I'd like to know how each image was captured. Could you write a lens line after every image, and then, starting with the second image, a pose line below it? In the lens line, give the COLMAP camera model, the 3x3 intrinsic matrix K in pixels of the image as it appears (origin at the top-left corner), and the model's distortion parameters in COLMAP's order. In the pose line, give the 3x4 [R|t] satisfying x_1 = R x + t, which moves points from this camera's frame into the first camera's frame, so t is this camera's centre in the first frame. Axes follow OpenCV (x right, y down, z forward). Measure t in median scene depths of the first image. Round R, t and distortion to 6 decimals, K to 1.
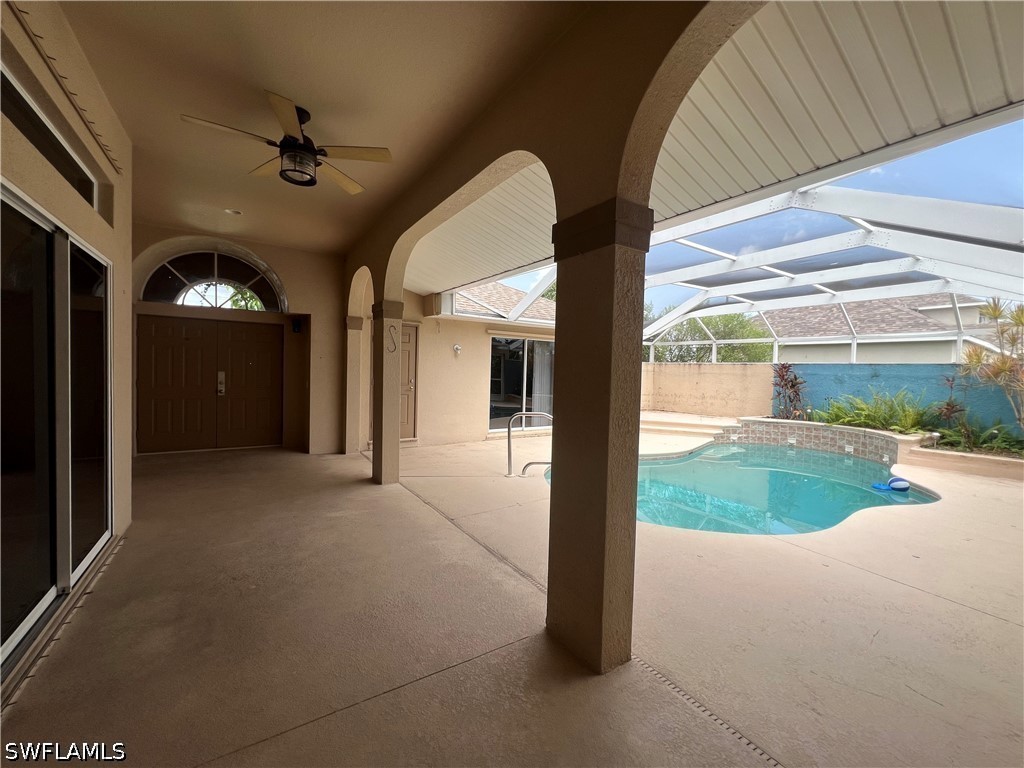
lens RADIAL K [[413.8, 0, 516.4], [0, 413.8, 381.8], [0, 0, 1]] dist [0.000297, 0.000294]
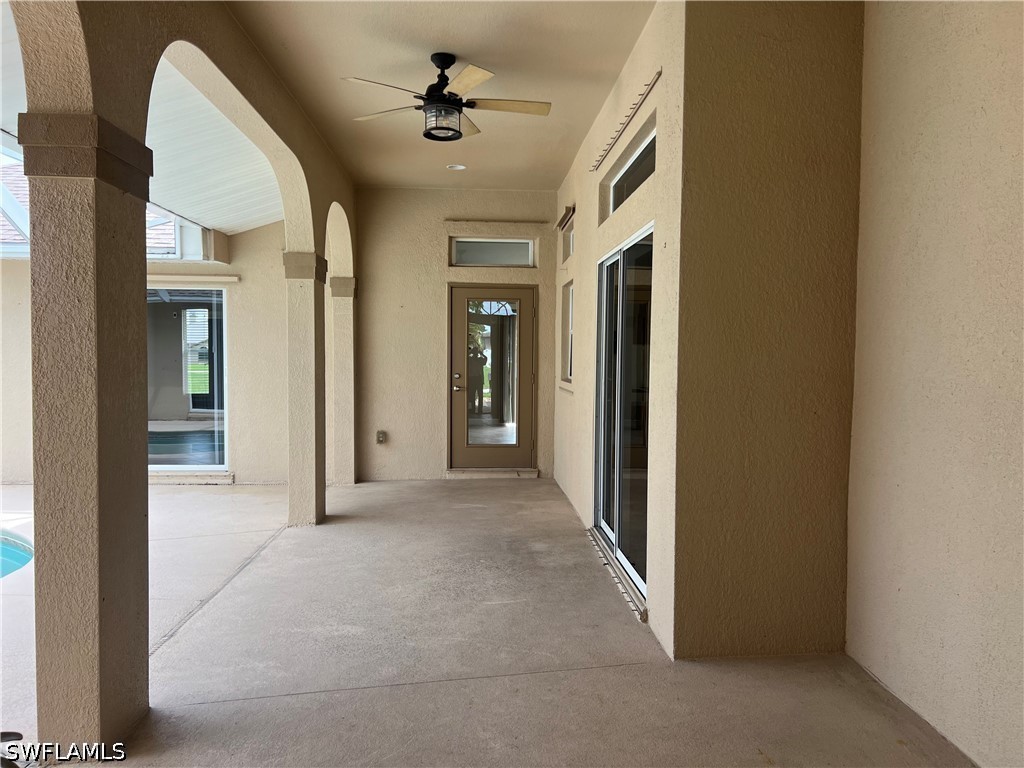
lens RADIAL K [[765.0, 0, 517.8], [0, 765.0, 386.6], [0, 0, 1]] dist [0.070419, -0.107982]
pose [[-0.862824, -0.057913, 0.502177, -0.524380], [-0.018999, 0.996429, 0.082270, -0.038030], [-0.505148, 0.061444, -0.860843, 0.819133]]
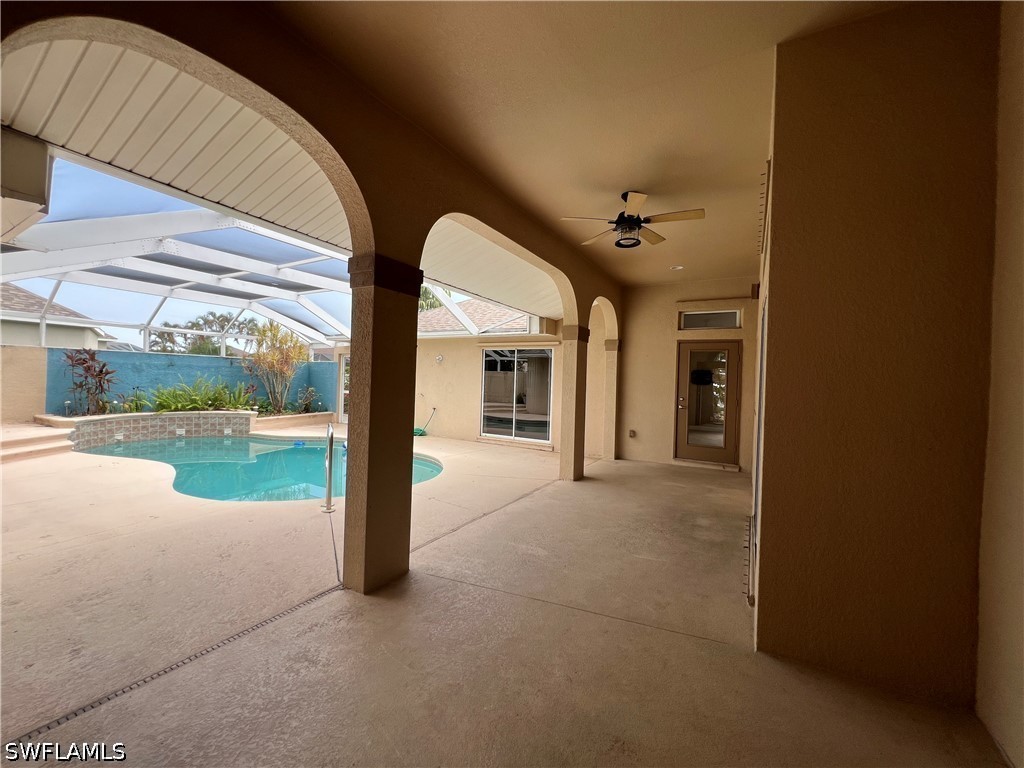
lens RADIAL K [[407.5, 0, 510.8], [0, 407.5, 380.8], [0, 0, 1]] dist [0.000066, 0.000020]
pose [[-0.437555, -0.044402, 0.898095, -0.550121], [-0.017139, 0.999010, 0.041041, -0.033961], [-0.899028, 0.002566, -0.437883, 0.675118]]
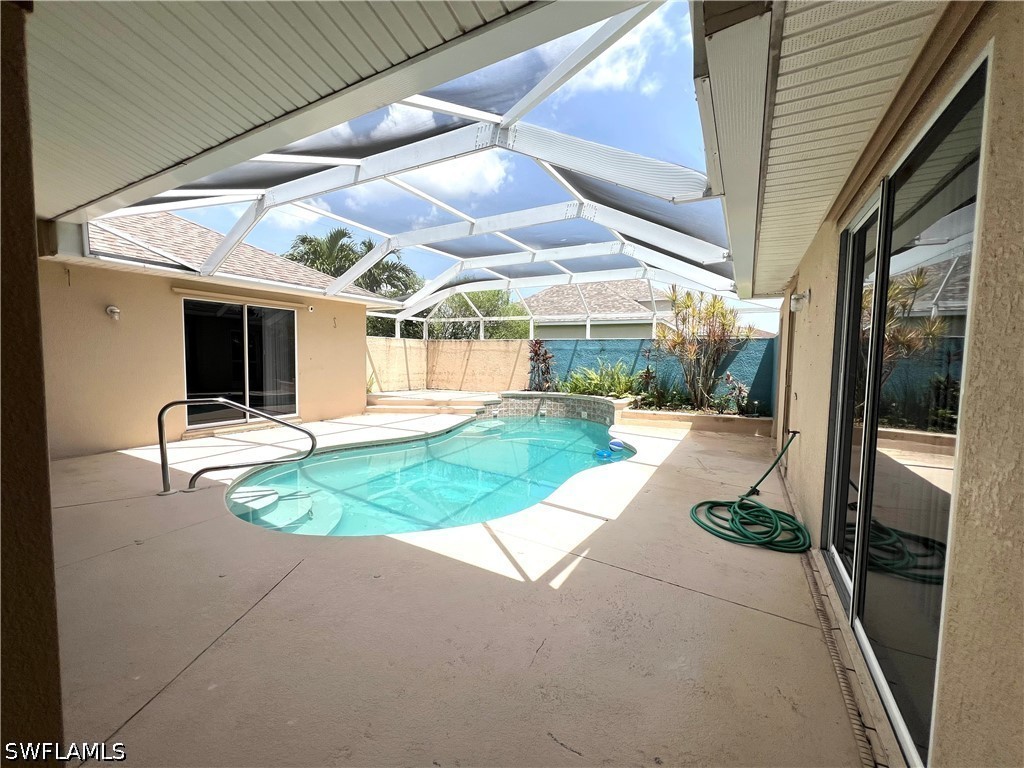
lens RADIAL K [[413.8, 0, 516.4], [0, 413.8, 381.8], [0, 0, 1]] dist [0.000297, 0.000294]
pose [[0.887543, -0.039810, 0.459001, 0.118721], [0.018865, 0.998565, 0.050129, 0.012004], [-0.460338, -0.035832, 0.887020, 0.080149]]
